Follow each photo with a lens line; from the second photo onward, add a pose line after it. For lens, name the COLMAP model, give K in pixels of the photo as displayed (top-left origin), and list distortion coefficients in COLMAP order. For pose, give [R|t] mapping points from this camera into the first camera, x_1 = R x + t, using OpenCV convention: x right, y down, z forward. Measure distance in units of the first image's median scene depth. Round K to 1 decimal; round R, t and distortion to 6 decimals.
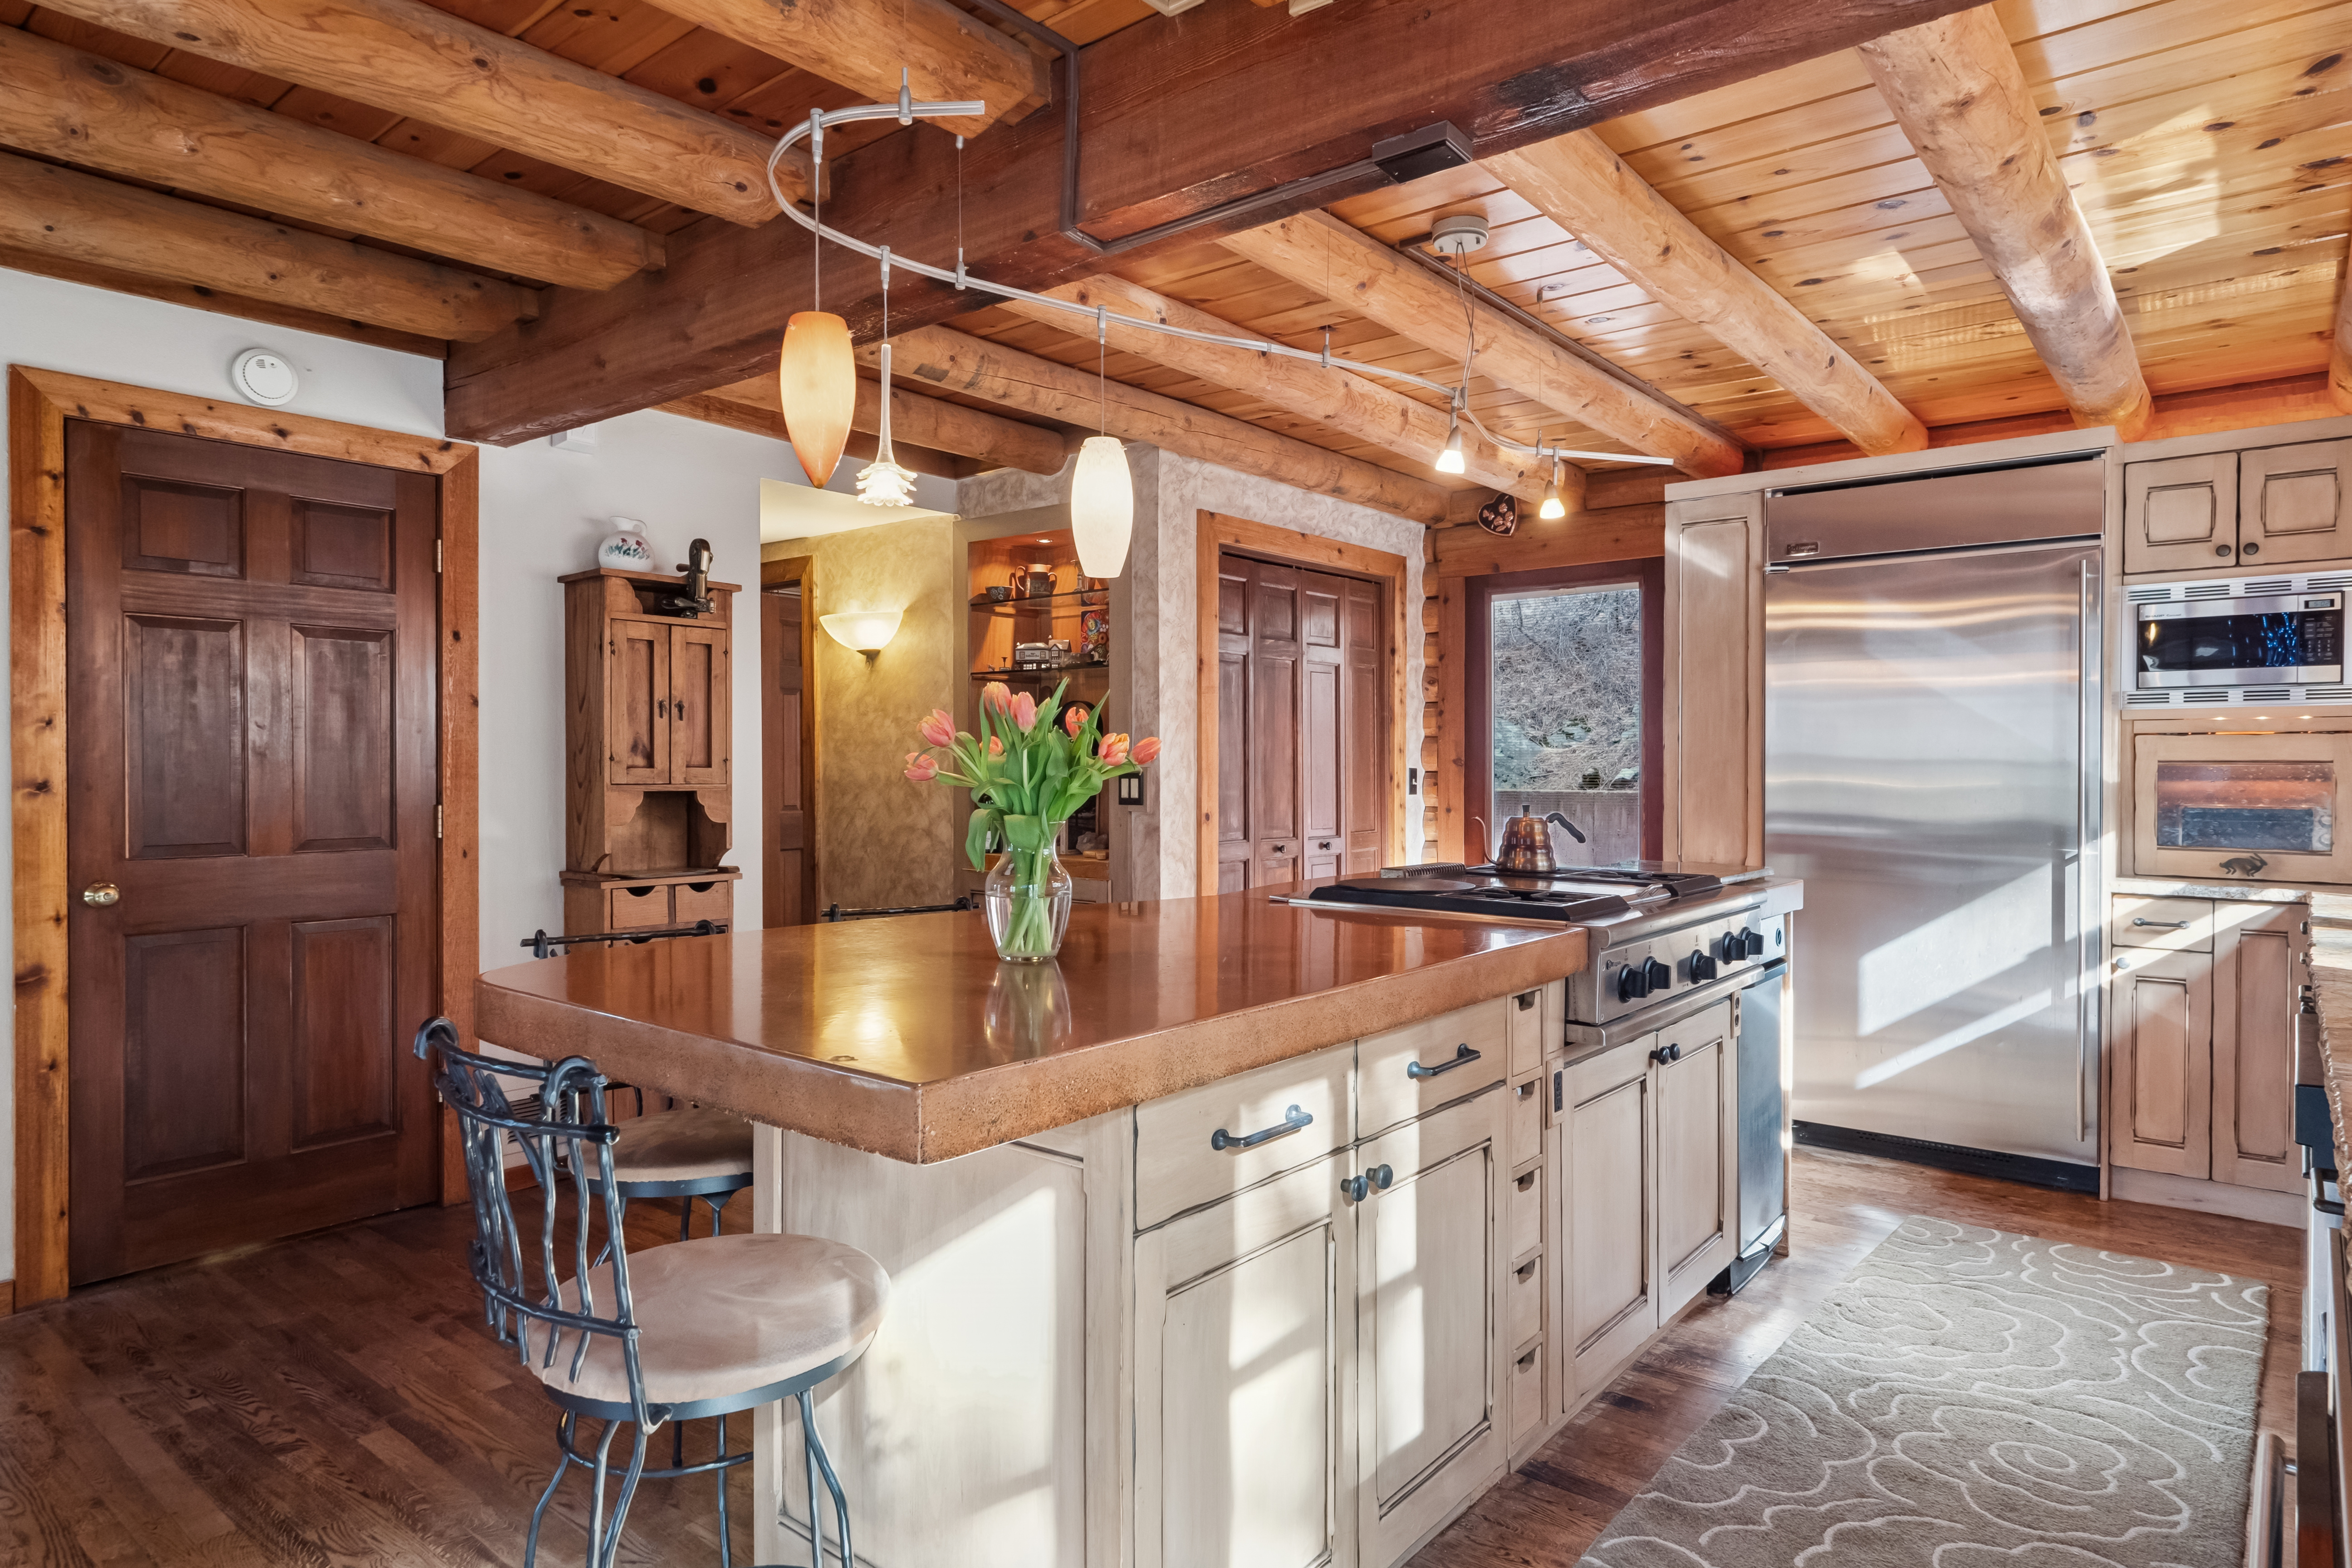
lens RADIAL K [[1331.5, 0, 1234.6], [0, 1331.5, 779.3], [0, 0, 1]] dist [0.003430, -0.001917]
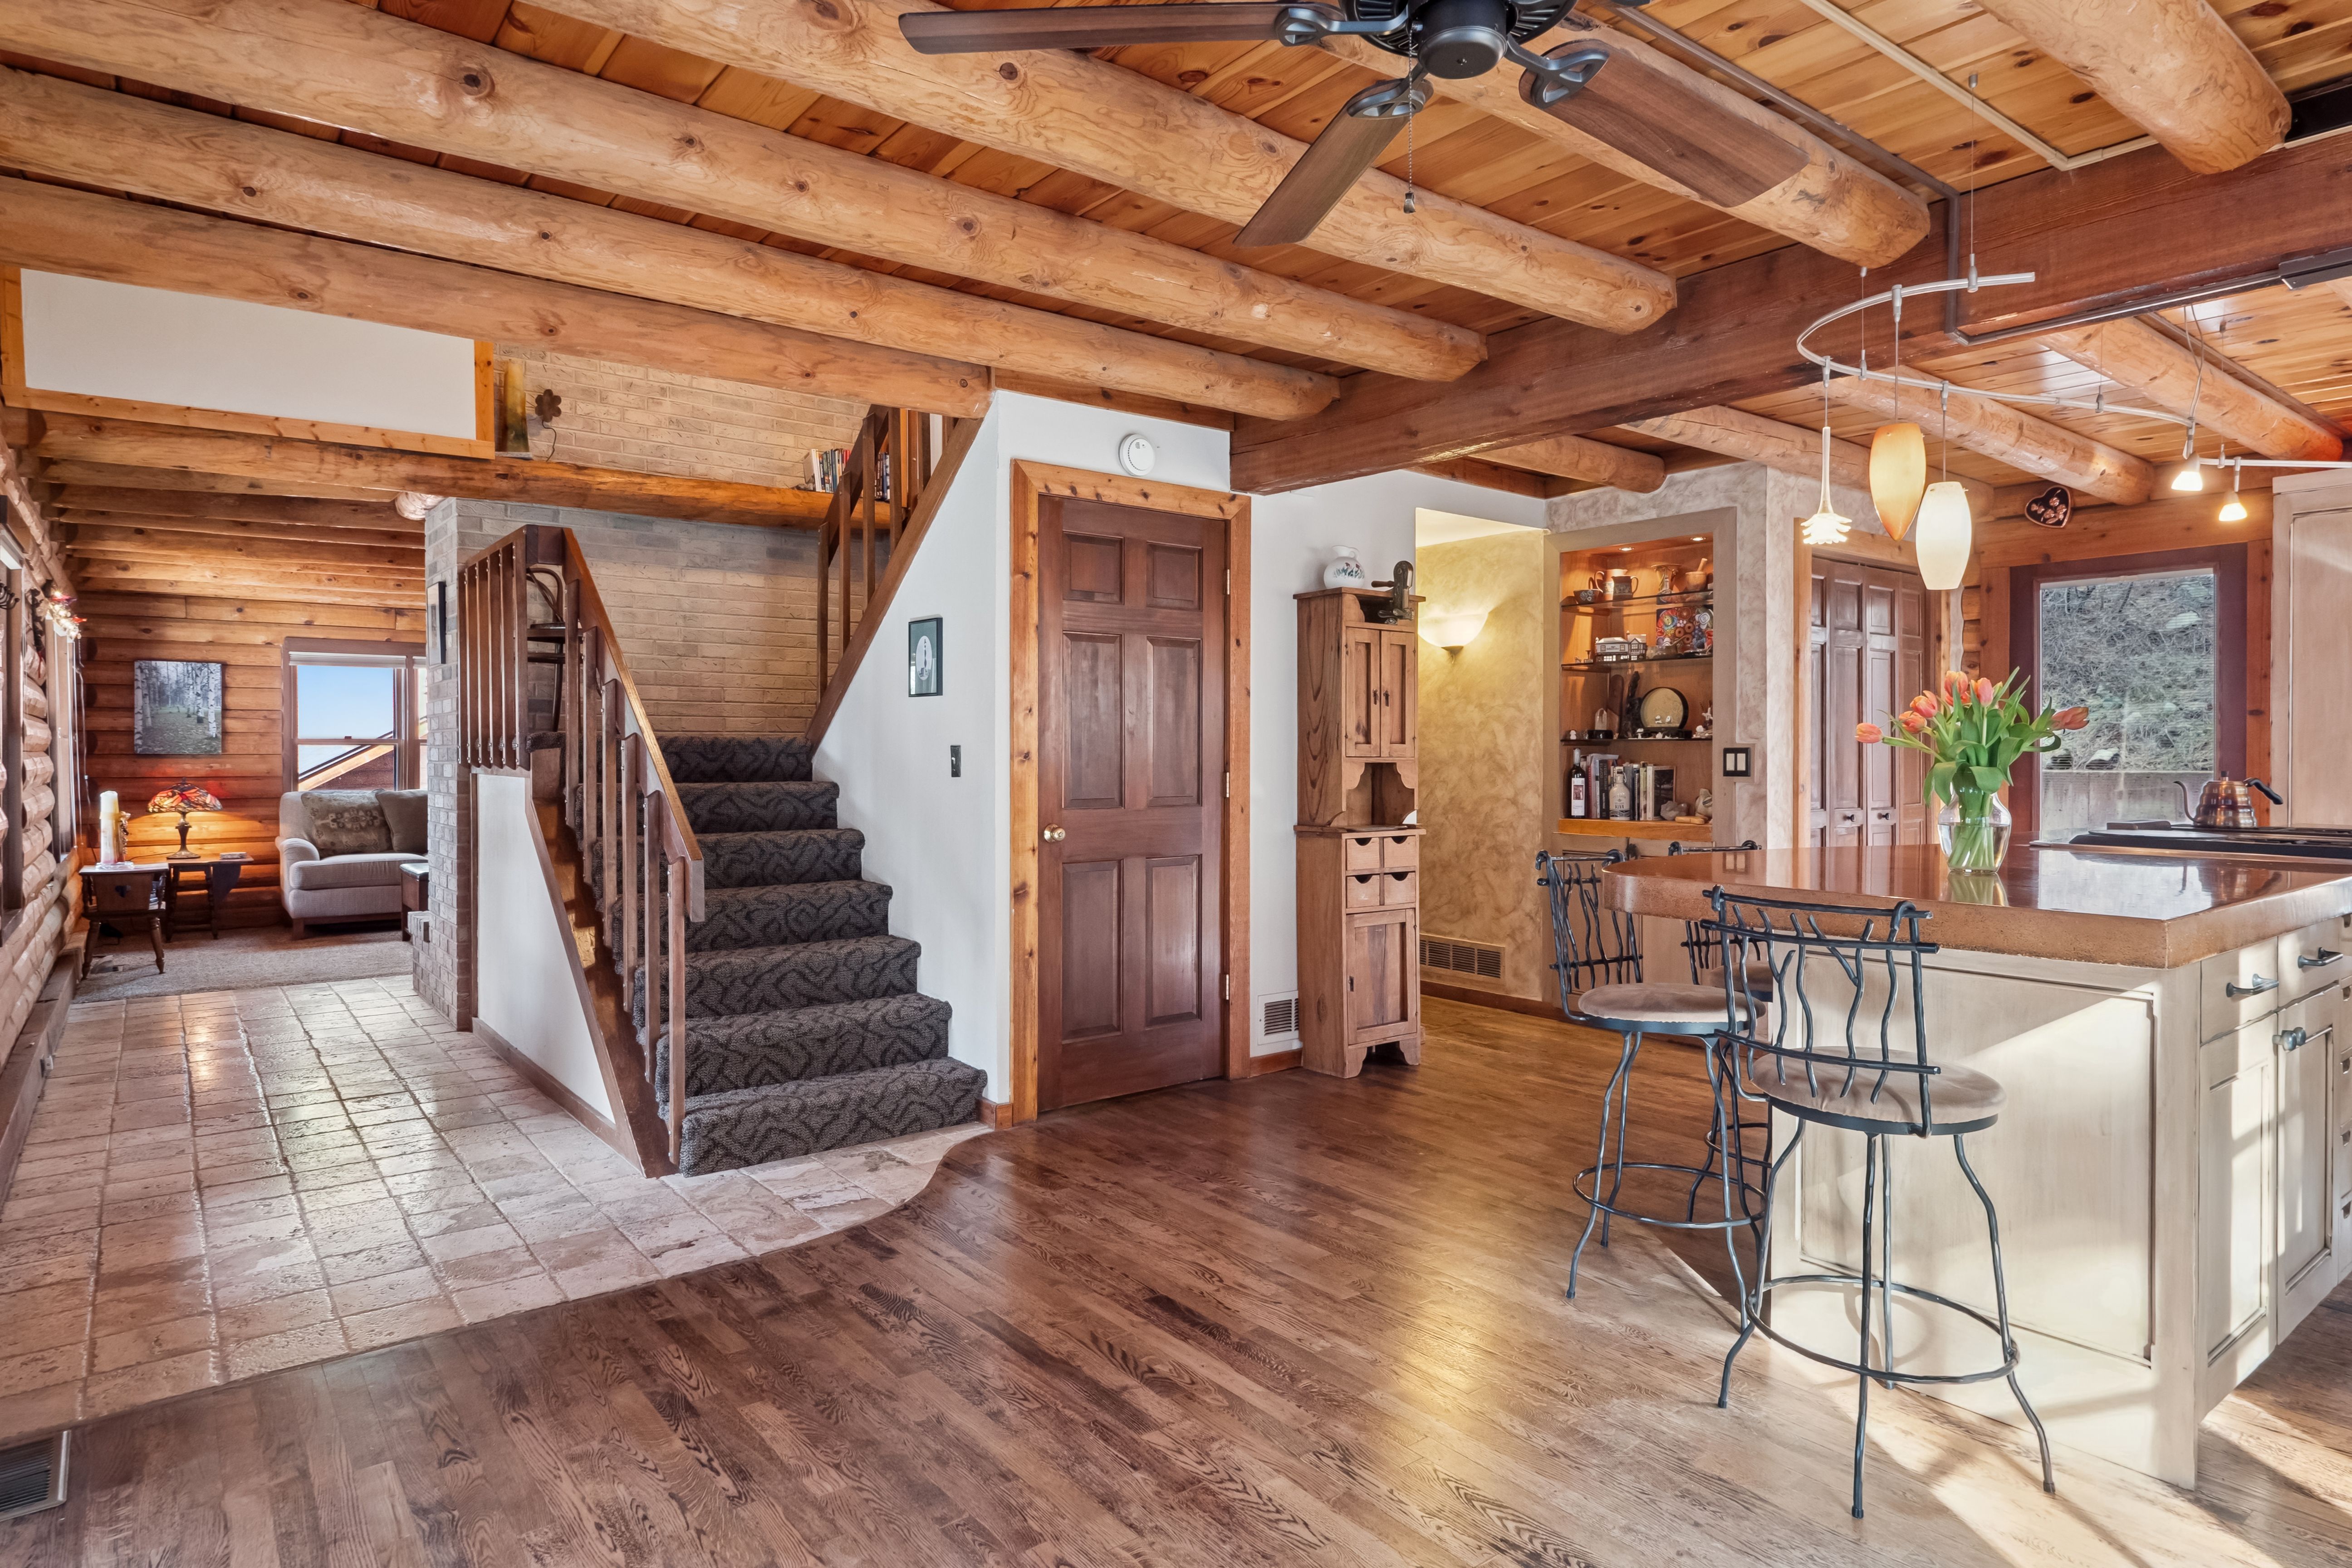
lens RADIAL K [[1331.5, 0, 1187.6], [0, 1331.5, 768.2], [0, 0, 1]] dist [0.003430, -0.001917]
pose [[0.975170, 0.001139, -0.221455, -0.339345], [-0.001191, 0.999999, -0.000102, 0.015071], [0.221455, 0.000363, 0.975171, -0.276366]]
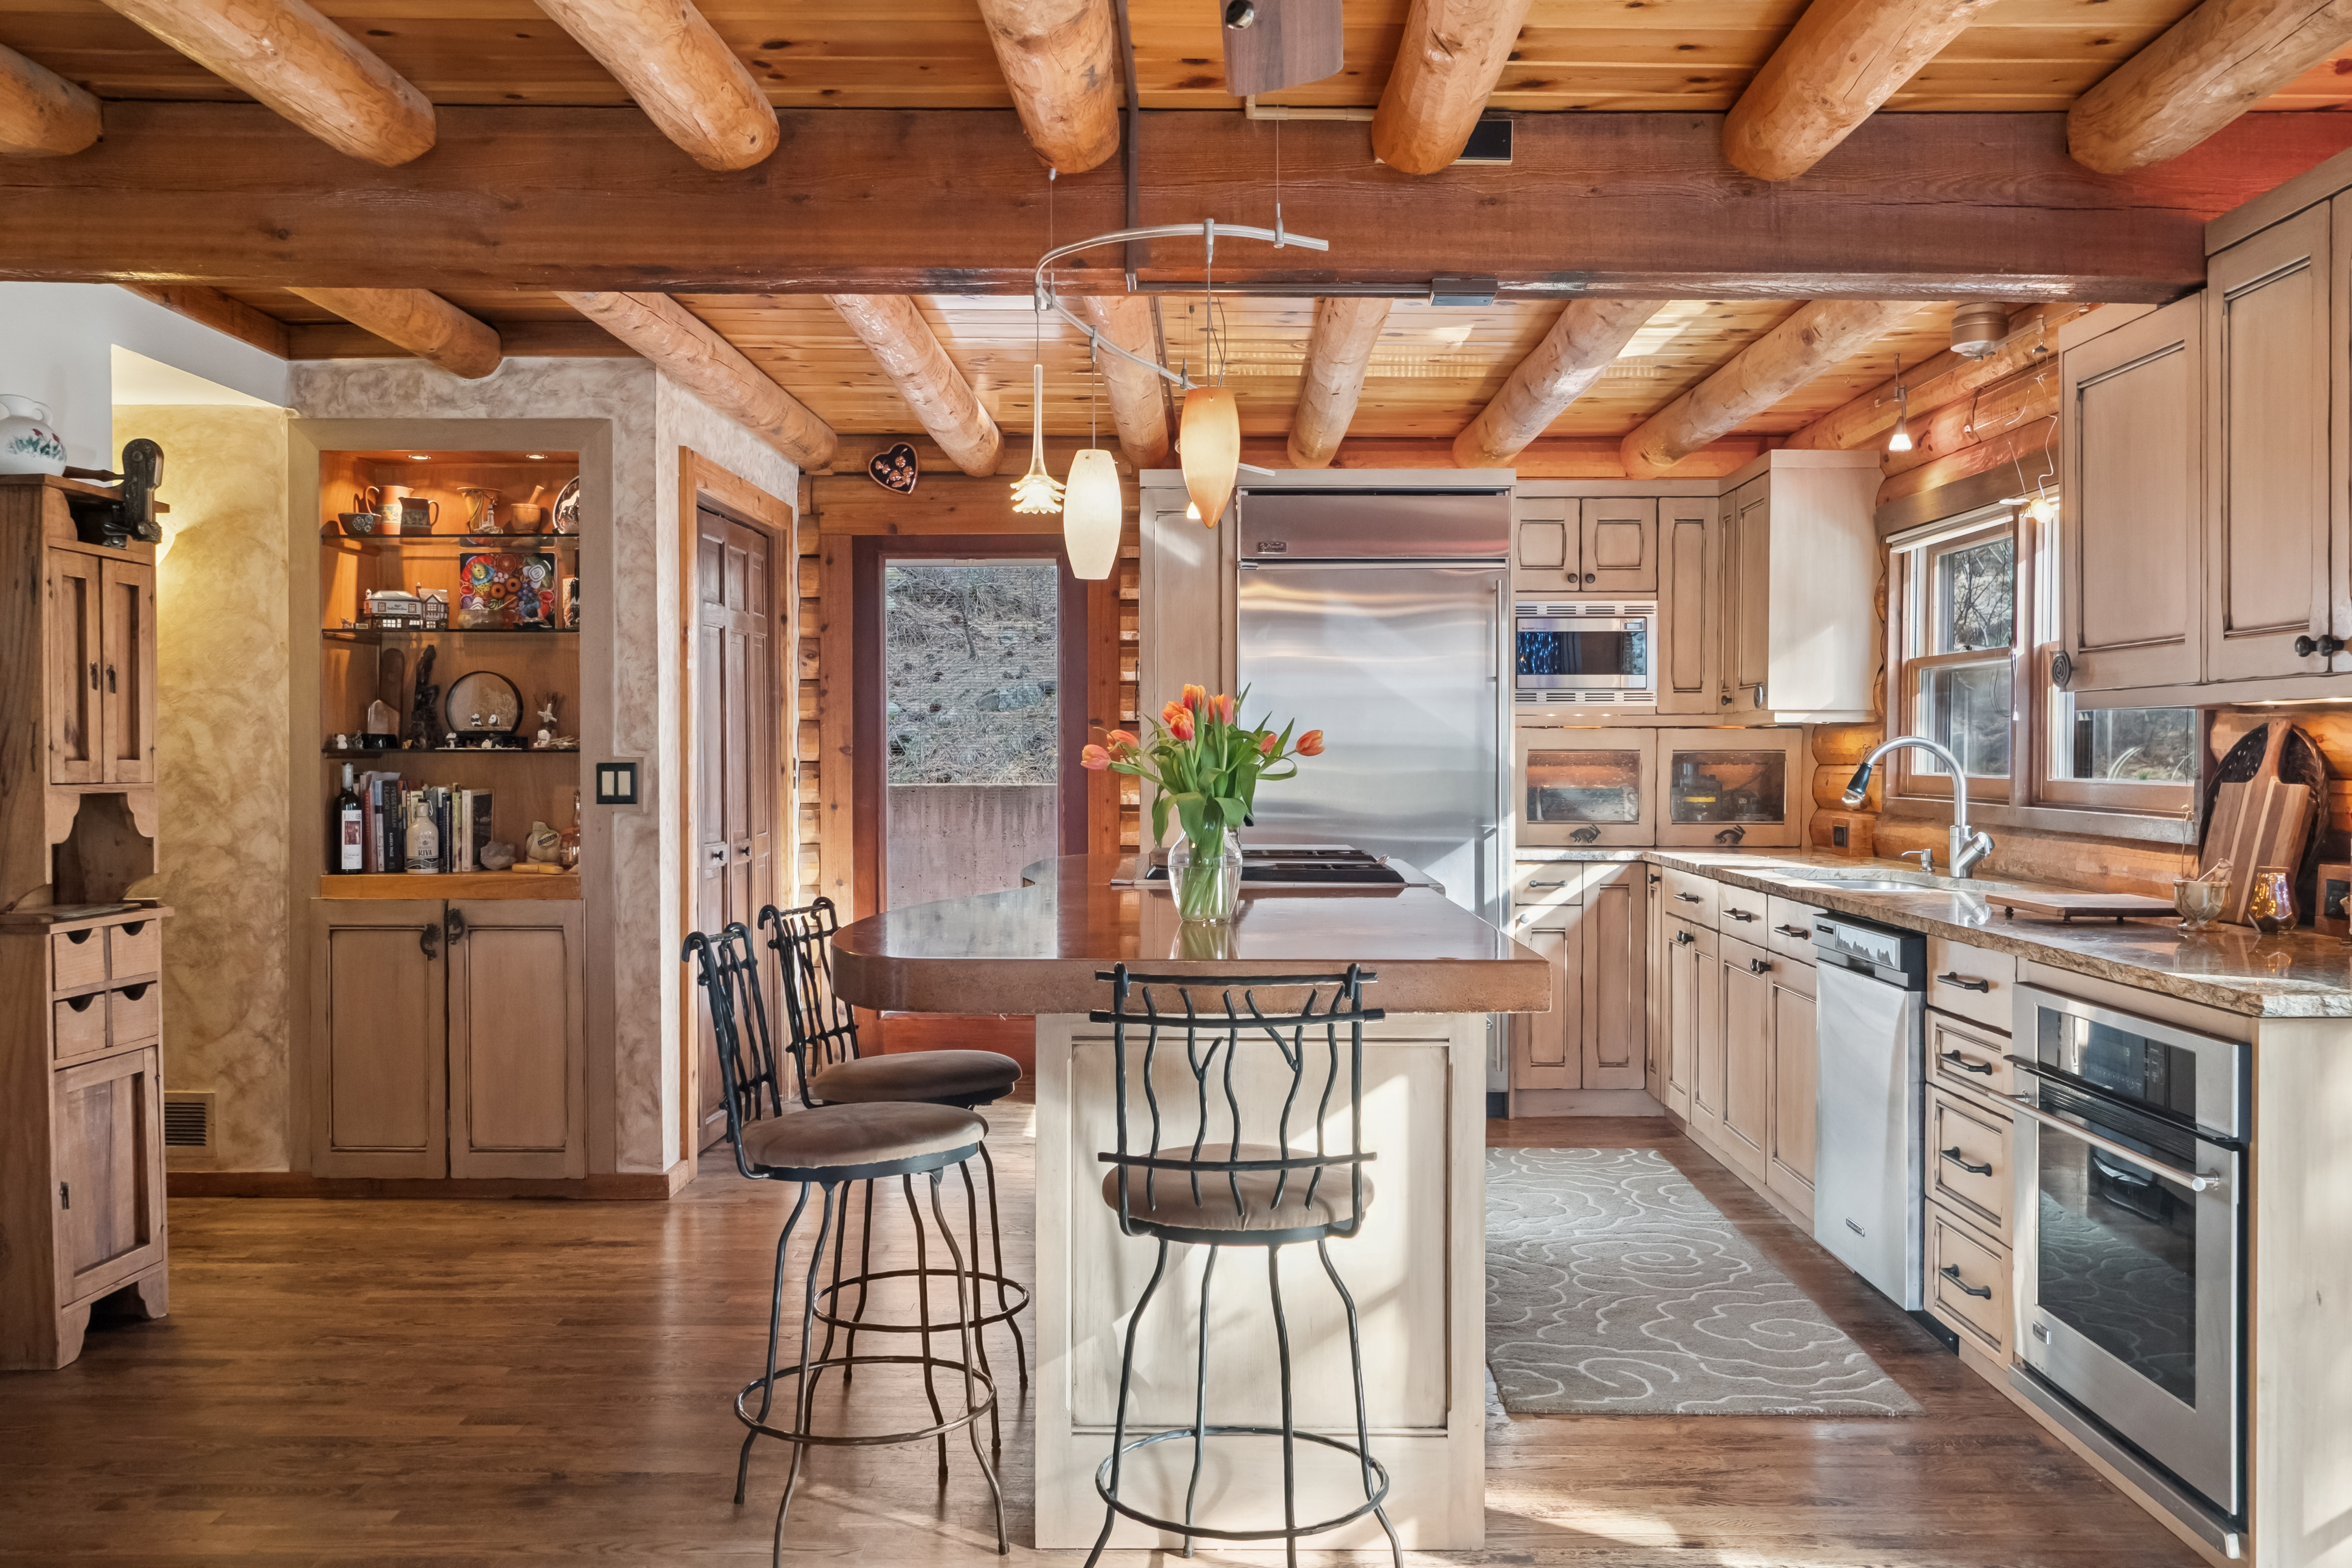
lens RADIAL K [[1946.5, 0, 1184.2], [0, 1946.5, 774.9], [0, 0, 1]] dist [-0.009910, 0.006929]
pose [[0.778503, -0.008406, 0.627584, -0.654584], [0.007739, 0.999963, 0.003794, -0.000363], [-0.627593, 0.001903, 0.778540, -0.166404]]
